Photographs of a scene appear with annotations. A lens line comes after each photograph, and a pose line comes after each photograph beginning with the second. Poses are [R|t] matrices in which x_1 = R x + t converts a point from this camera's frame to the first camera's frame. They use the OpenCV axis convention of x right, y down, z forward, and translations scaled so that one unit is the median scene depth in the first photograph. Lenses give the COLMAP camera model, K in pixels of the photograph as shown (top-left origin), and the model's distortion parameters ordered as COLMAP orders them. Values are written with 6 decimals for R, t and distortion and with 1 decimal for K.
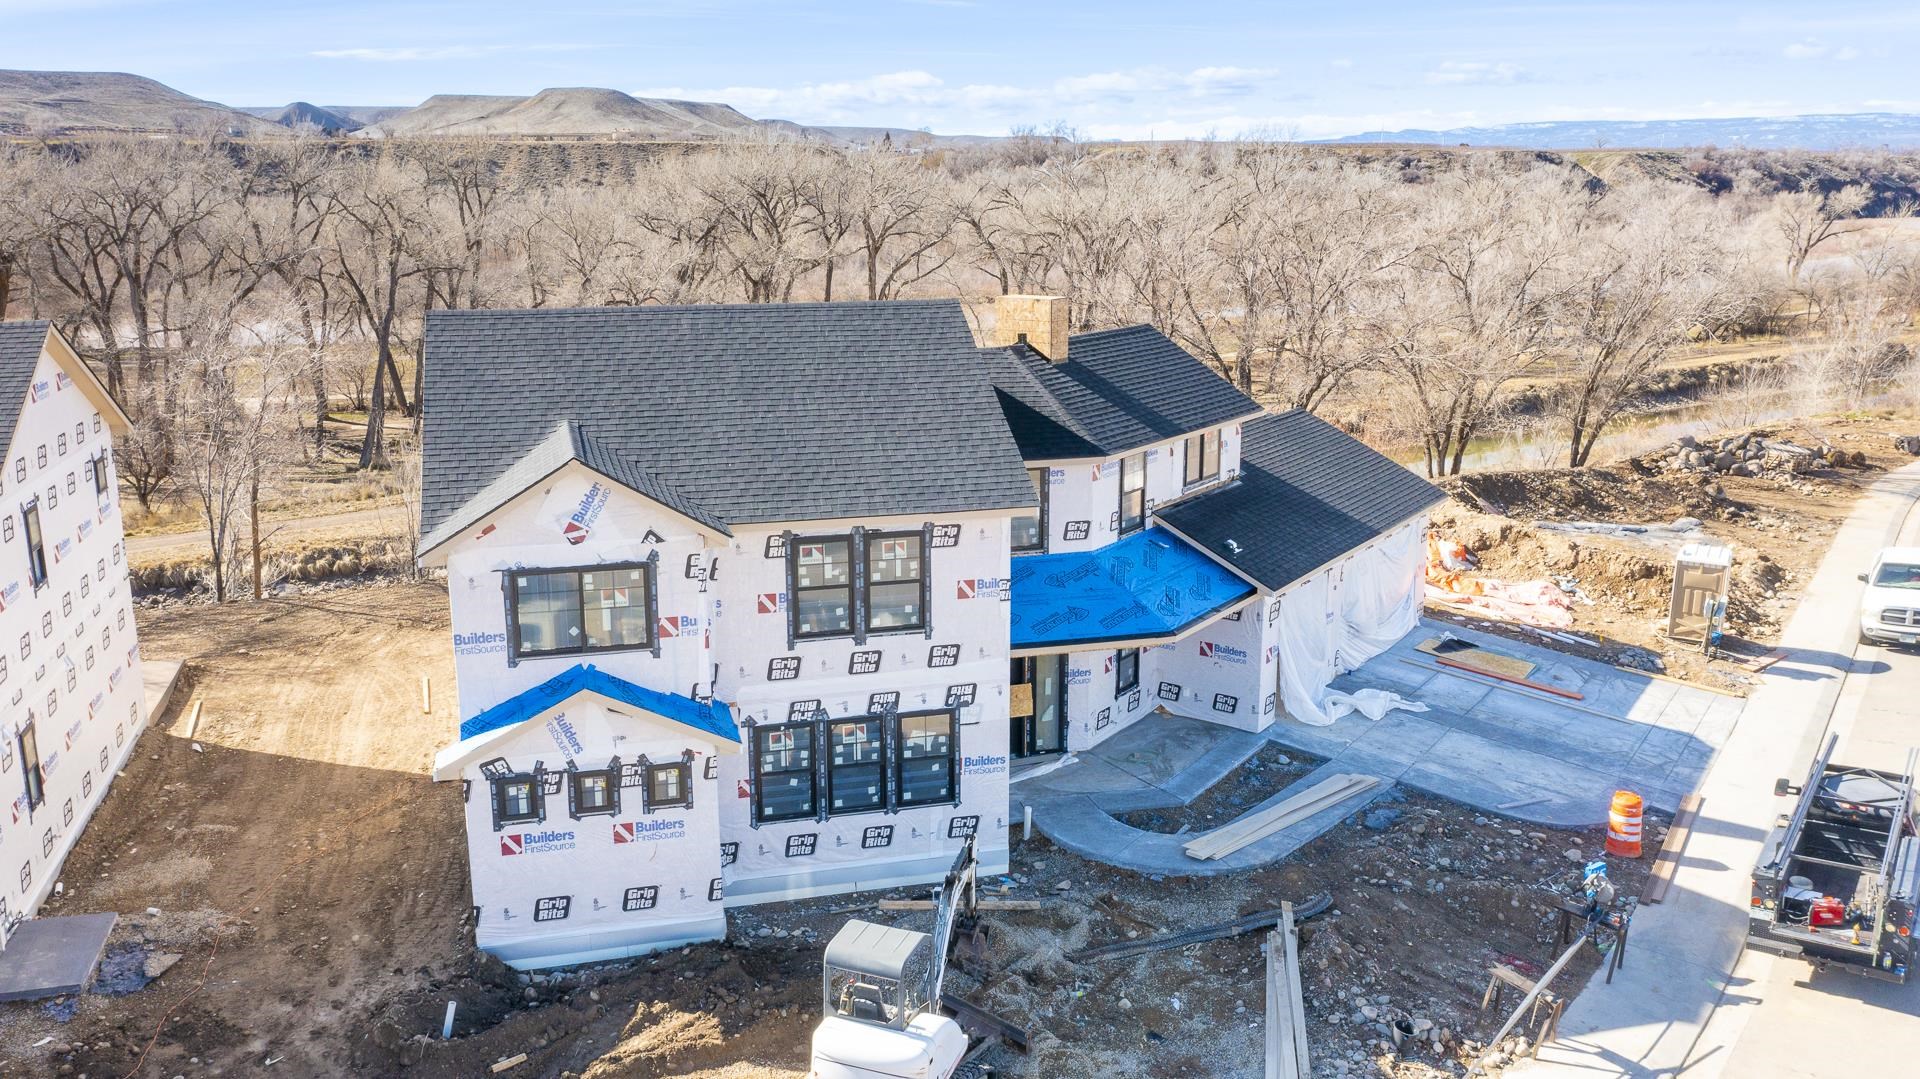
lens RADIAL K [[1512.6, 0, 960.0], [0, 1512.6, 539.5], [0, 0, 1]] dist [-0.012088, 0.006307]
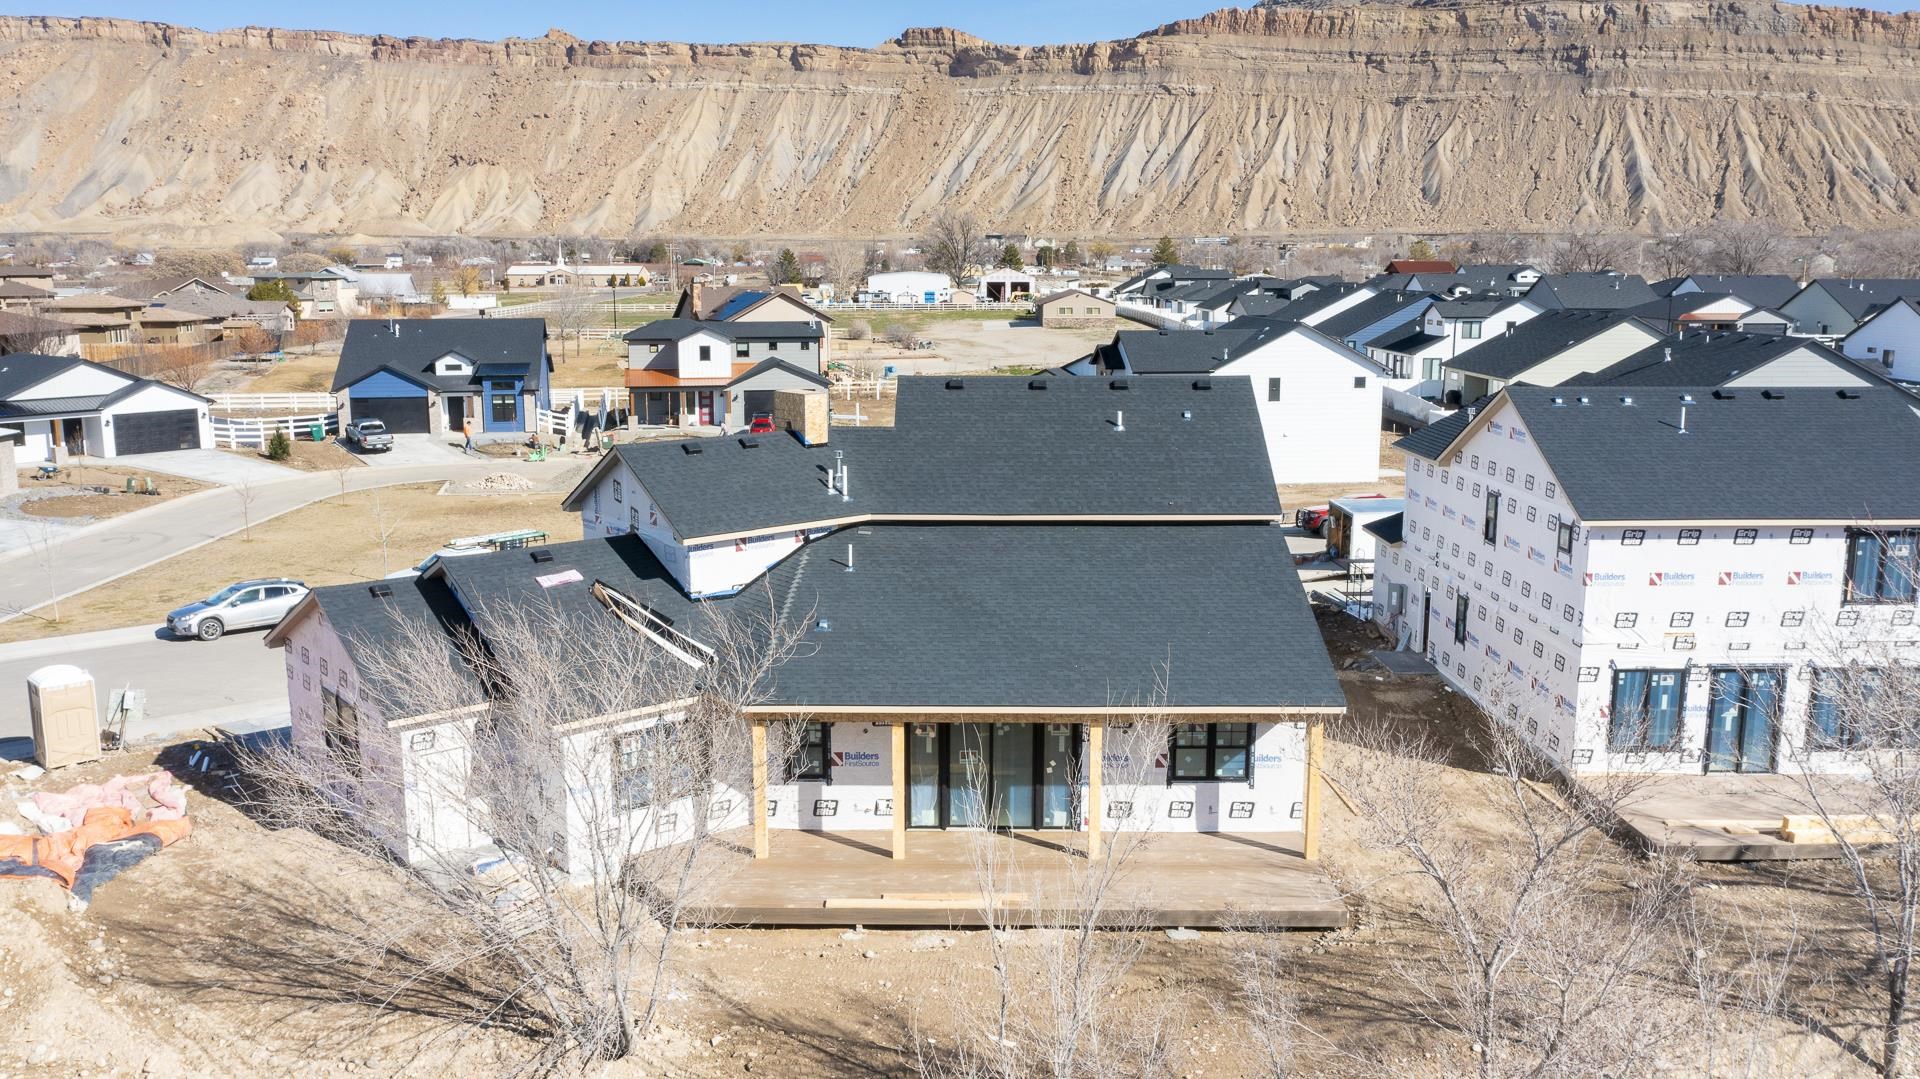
lens RADIAL K [[1520.5, 0, 960.0], [0, 1520.5, 539.5], [0, 0, 1]] dist [-0.013699, 0.003911]
pose [[-0.962667, -0.045100, 0.266905, -0.514723], [0.065727, 0.917568, 0.392108, -0.663225], [-0.262588, 0.395012, -0.880348, 2.647734]]
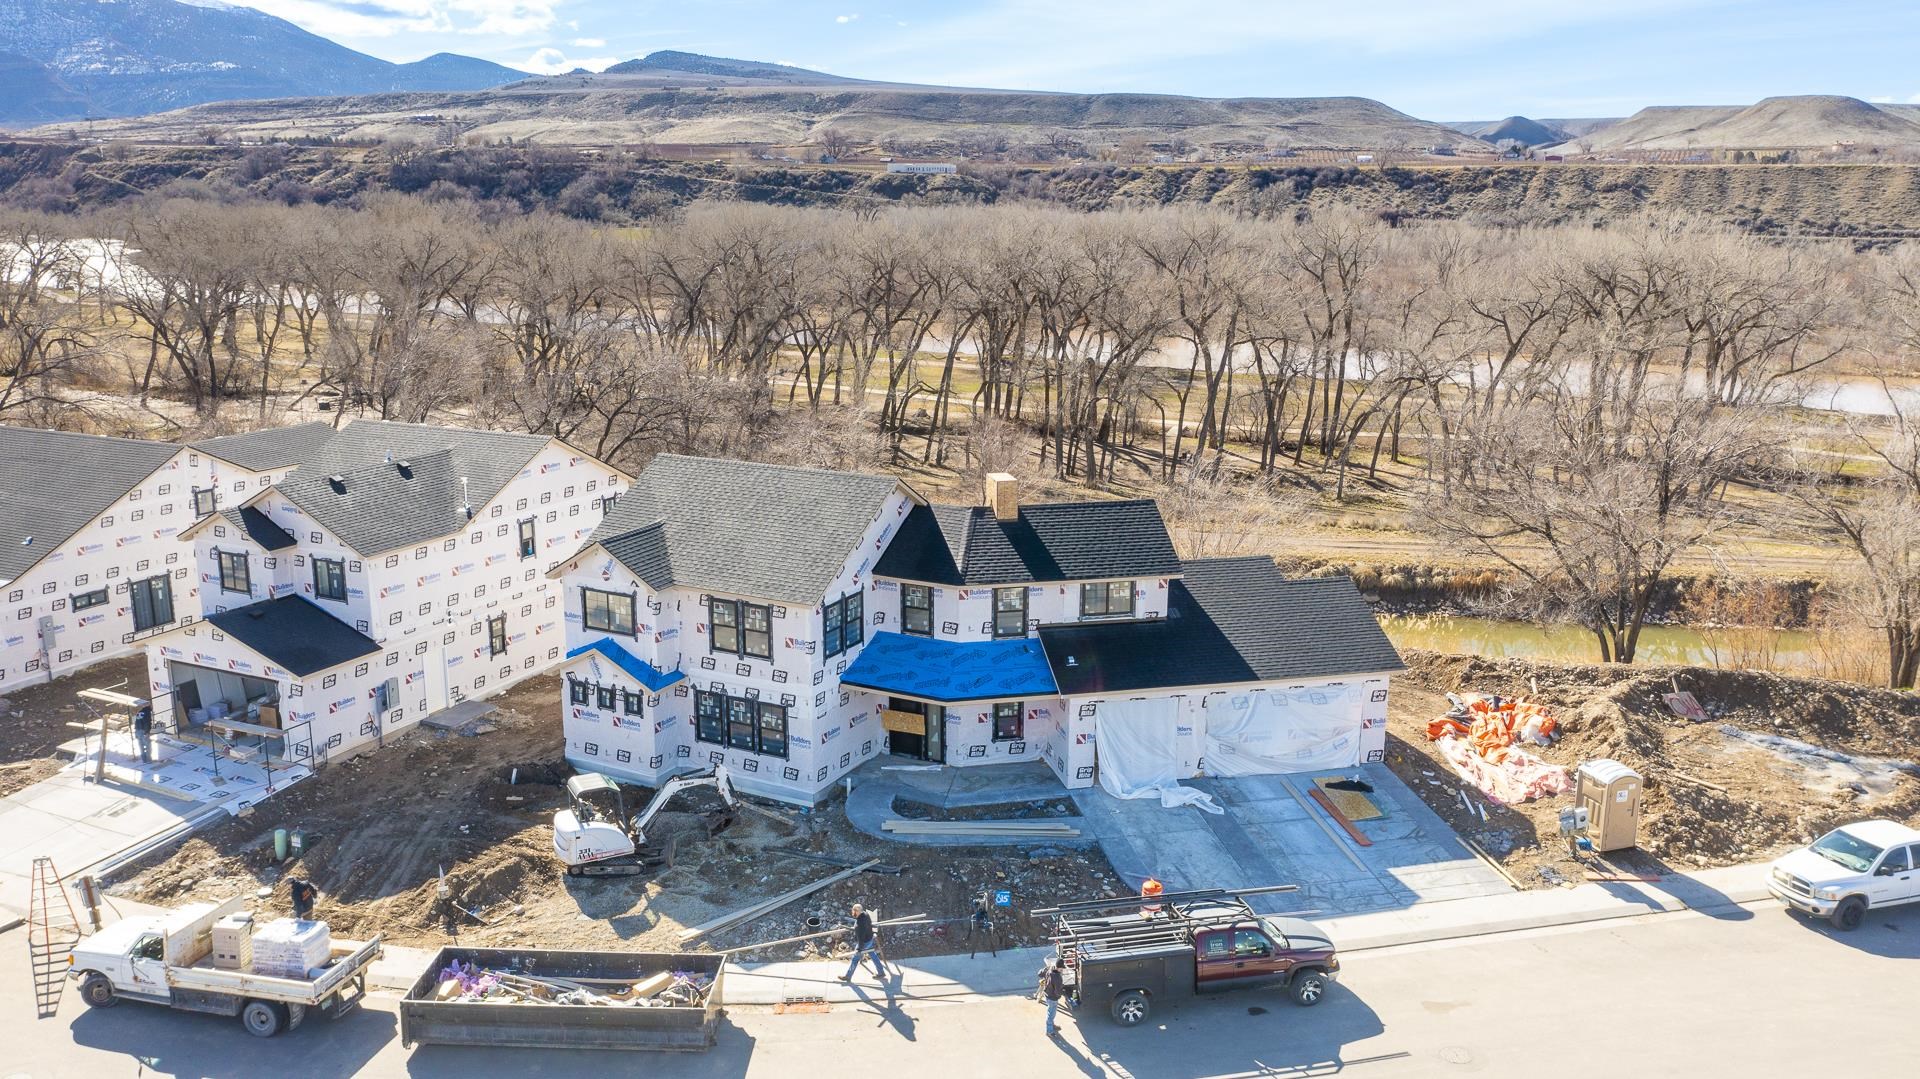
lens RADIAL K [[1512.6, 0, 960.0], [0, 1512.6, 539.5], [0, 0, 1]] dist [-0.012088, 0.006307]
pose [[0.732935, 0.156362, -0.662086, 1.339973], [-0.159998, 0.985548, 0.055634, -0.223834], [0.661217, 0.065156, 0.747360, -0.235661]]
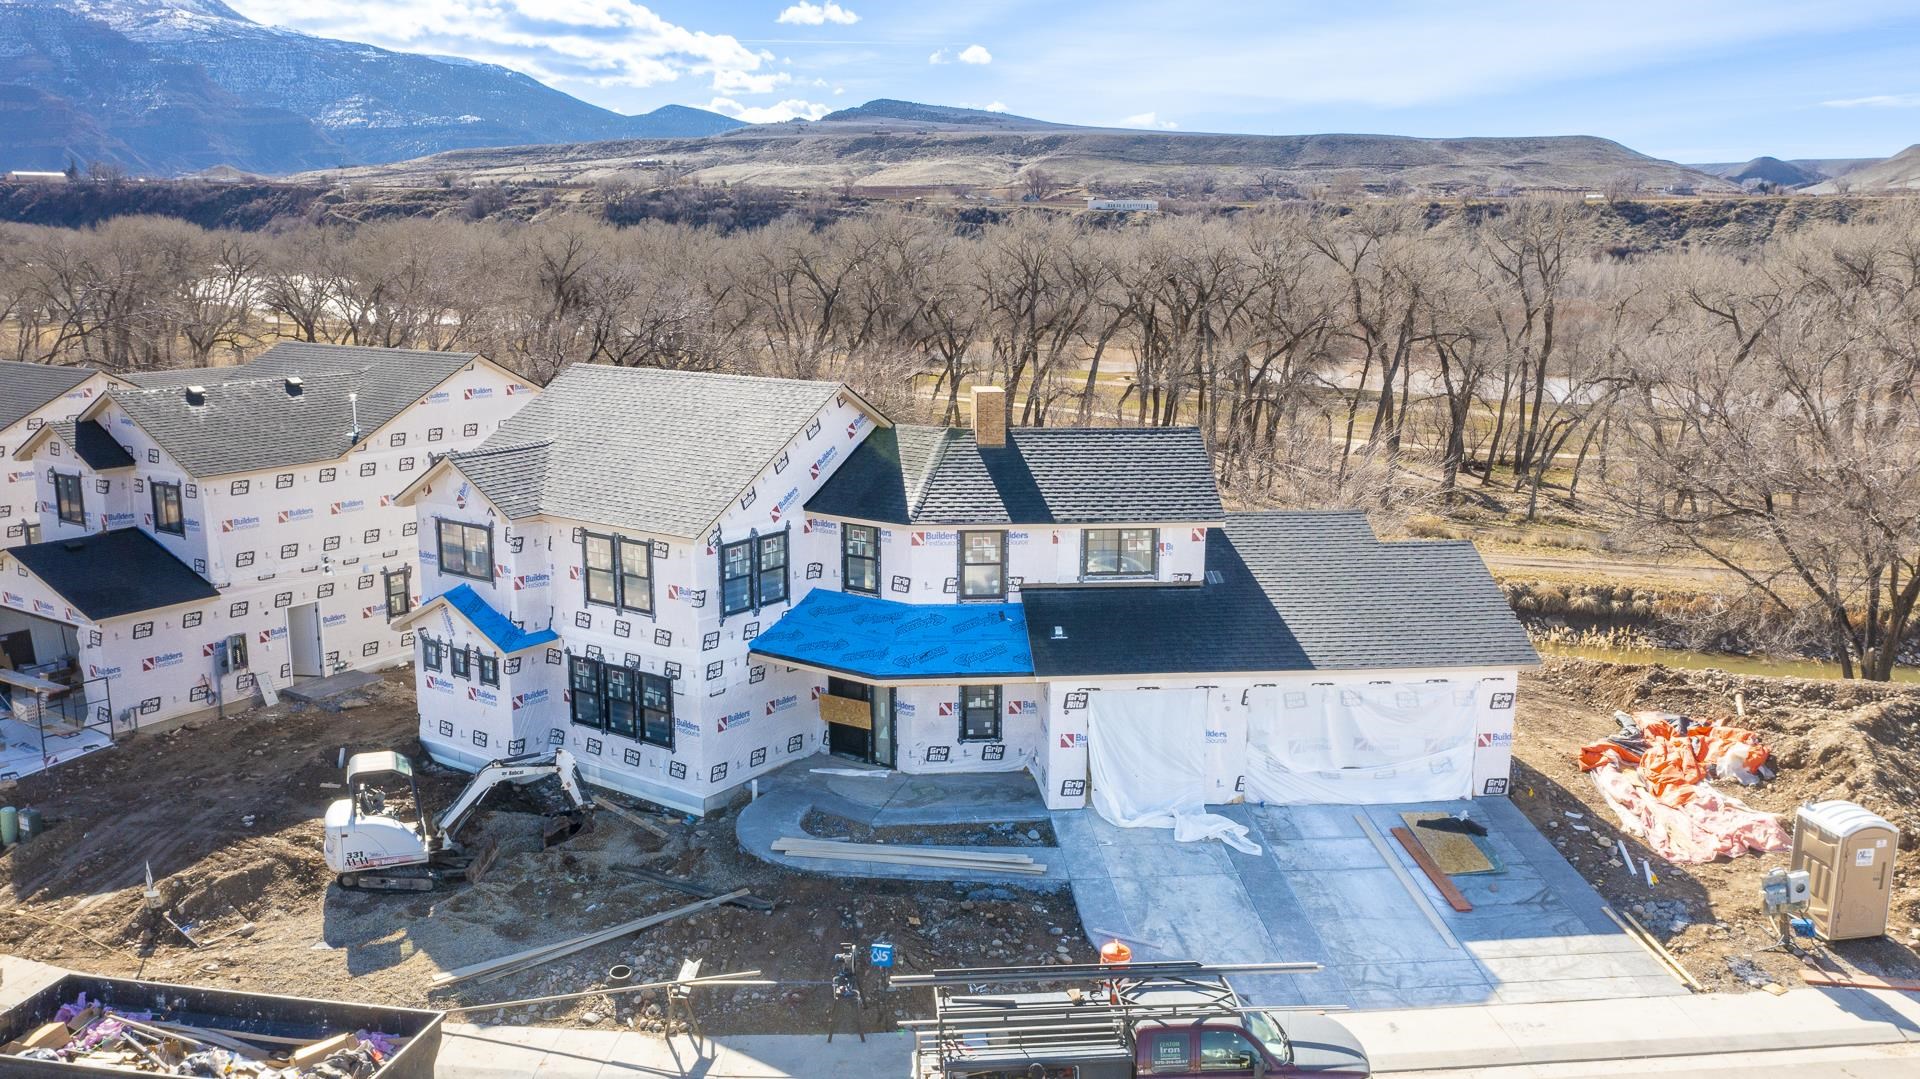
lens RADIAL K [[1520.5, 0, 960.0], [0, 1520.5, 539.5], [0, 0, 1]] dist [-0.013699, 0.003911]
pose [[0.634289, 0.154029, -0.757597, 1.190934], [-0.181126, 0.982285, 0.048065, -0.125412], [0.751579, 0.106734, 0.650951, 0.298912]]
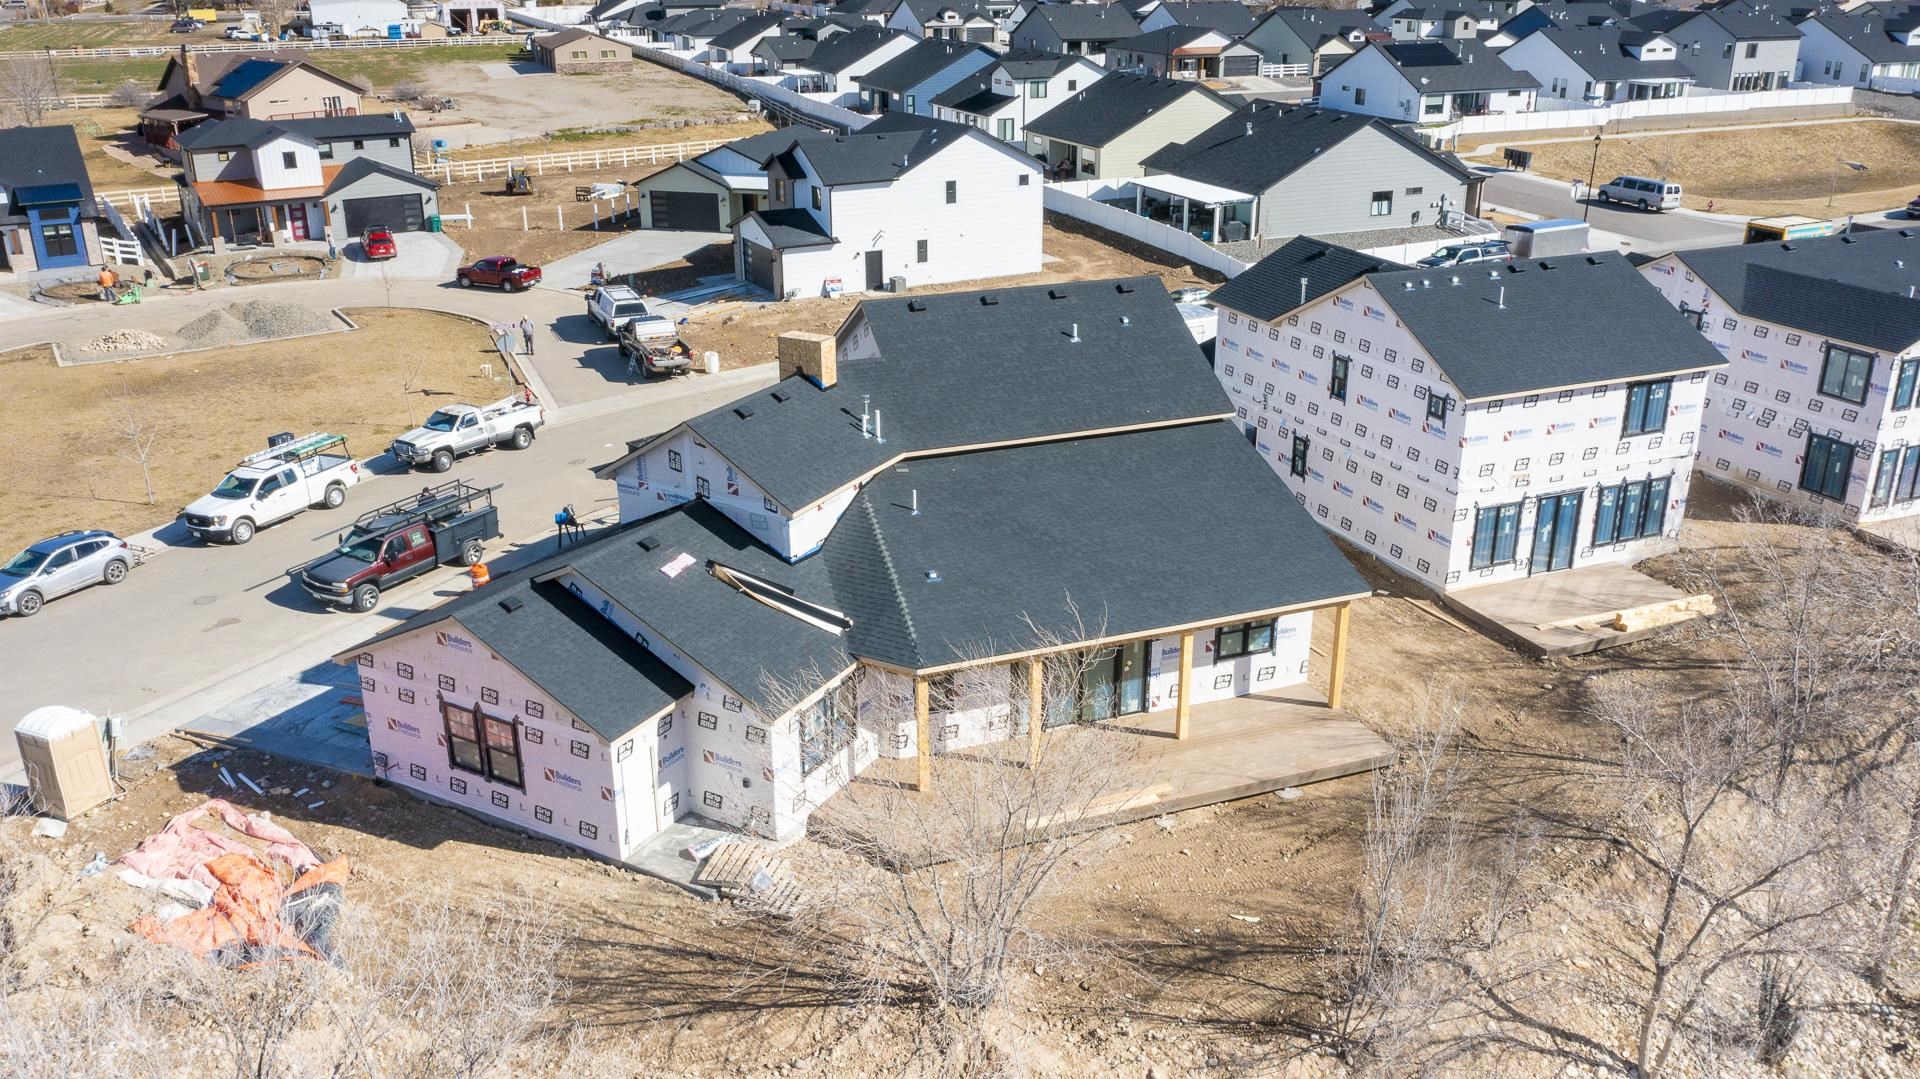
lens RADIAL K [[1512.6, 0, 960.0], [0, 1512.6, 539.5], [0, 0, 1]] dist [-0.012088, 0.006307]
pose [[-0.995448, 0.043035, -0.085037, 0.044264], [-0.012983, 0.822696, 0.568333, -0.943322], [0.094418, 0.566850, -0.818393, 2.723366]]
